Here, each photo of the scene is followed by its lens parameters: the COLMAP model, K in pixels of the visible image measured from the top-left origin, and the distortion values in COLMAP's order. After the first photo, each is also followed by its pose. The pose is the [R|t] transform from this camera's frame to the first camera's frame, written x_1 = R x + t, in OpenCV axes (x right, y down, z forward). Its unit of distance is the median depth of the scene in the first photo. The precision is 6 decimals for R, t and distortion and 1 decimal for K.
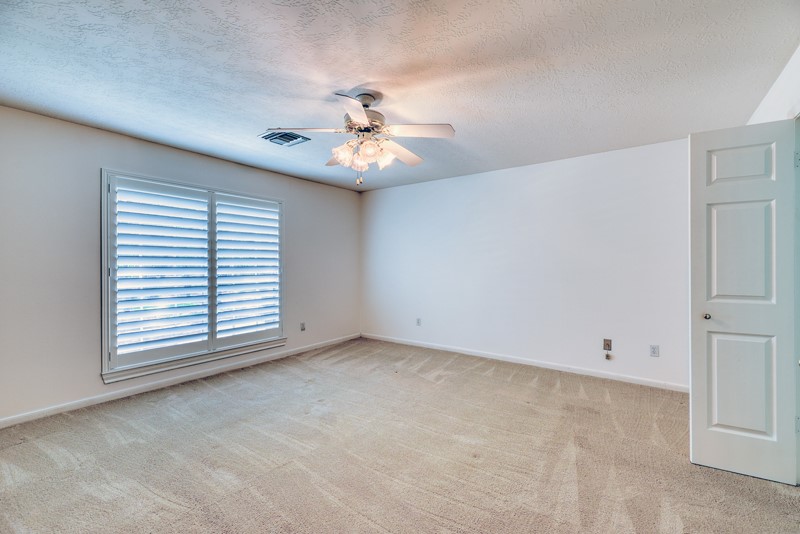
lens RADIAL K [[346.8, 0, 405.4], [0, 346.8, 264.1], [0, 0, 1]] dist [-0.001493, -0.000427]
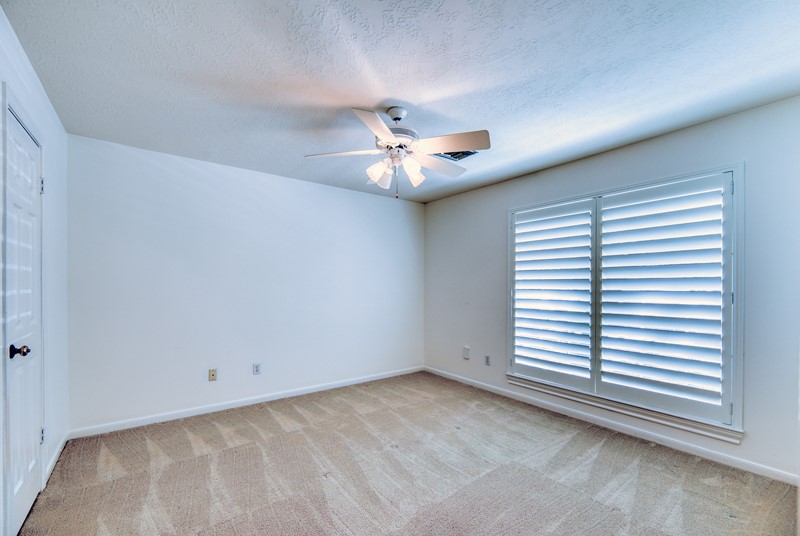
lens RADIAL K [[308.3, 0, 431.0], [0, 308.3, 287.7], [0, 0, 1]] dist [-0.000029, 0.000027]
pose [[-0.198929, 0.004889, -0.980002, 0.269674], [-0.002375, 0.999982, 0.005471, -0.002408], [0.980011, 0.003415, -0.198914, 0.921073]]
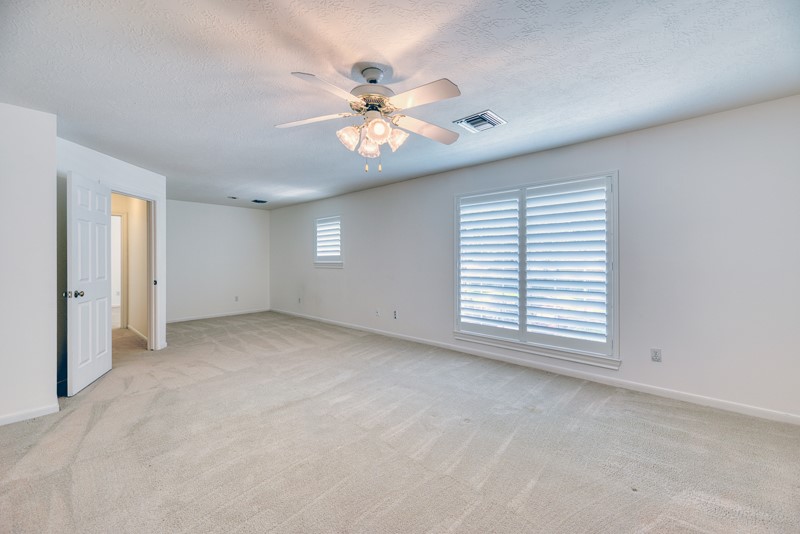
lens RADIAL K [[324.3, 0, 397.2], [0, 324.3, 260.6], [0, 0, 1]] dist [-0.002521, -0.000128]
pose [[-0.124232, 0.004923, -0.992241, 0.543951], [0.002728, 0.999986, 0.004620, 0.000057], [0.992249, -0.002133, -0.124244, 0.900438]]
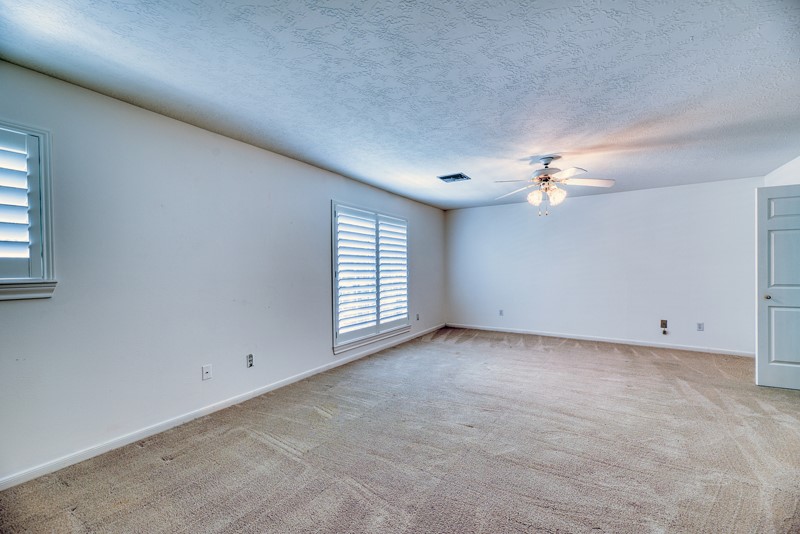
lens RADIAL K [[333.4, 0, 395.7], [0, 333.4, 270.5], [0, 0, 1]] dist [0.000757, 0.000476]
pose [[0.998443, -0.005819, 0.055470, -0.673188], [0.005505, 0.999968, 0.005821, 0.001106], [-0.055502, -0.005506, 0.998443, -0.340163]]
